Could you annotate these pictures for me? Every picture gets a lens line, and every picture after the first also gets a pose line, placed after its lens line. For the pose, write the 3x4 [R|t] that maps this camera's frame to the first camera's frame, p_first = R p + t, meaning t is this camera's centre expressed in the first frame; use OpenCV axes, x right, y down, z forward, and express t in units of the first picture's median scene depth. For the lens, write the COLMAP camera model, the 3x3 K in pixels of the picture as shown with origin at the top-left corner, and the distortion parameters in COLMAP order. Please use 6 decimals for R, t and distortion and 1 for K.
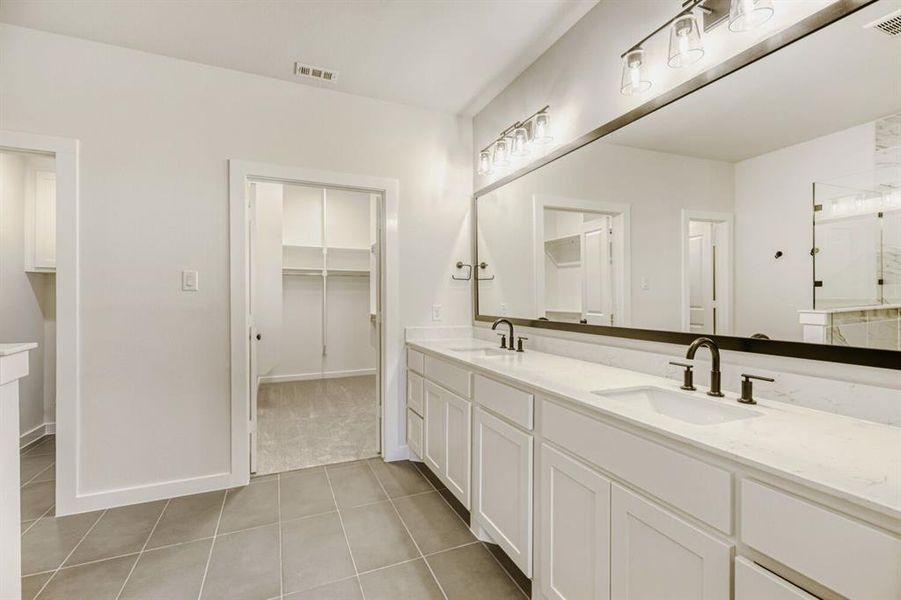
lens RADIAL K [[413.8, 0, 455.9], [0, 413.8, 298.9], [0, 0, 1]] dist [0.009618, -0.000122]
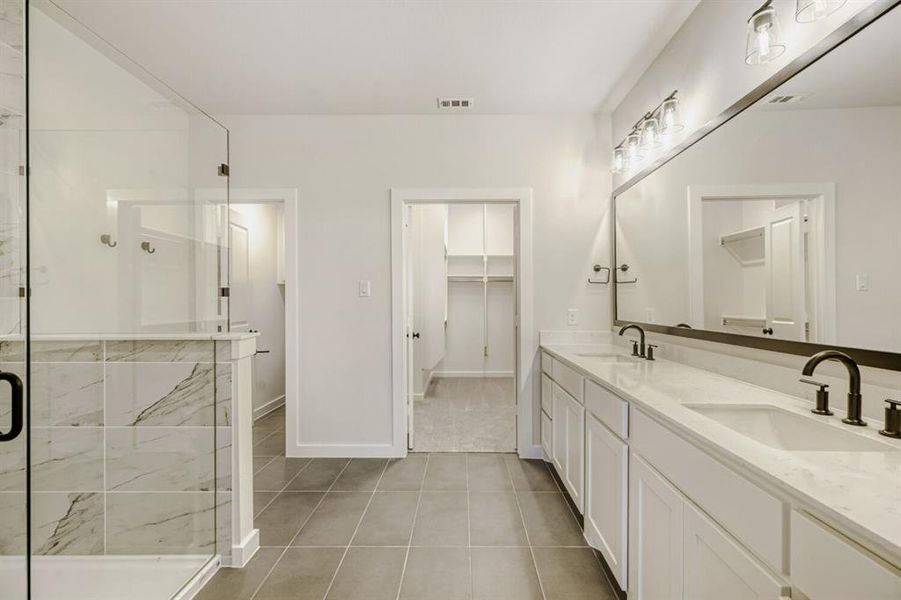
lens RADIAL K [[413.8, 0, 451.4], [0, 413.8, 305.4], [0, 0, 1]] dist [0.009618, -0.000122]
pose [[0.905873, 0.002349, -0.423544, 0.144751], [-0.000068, 0.999985, 0.005400, -0.000036], [0.423550, -0.004862, 0.905860, -0.031747]]
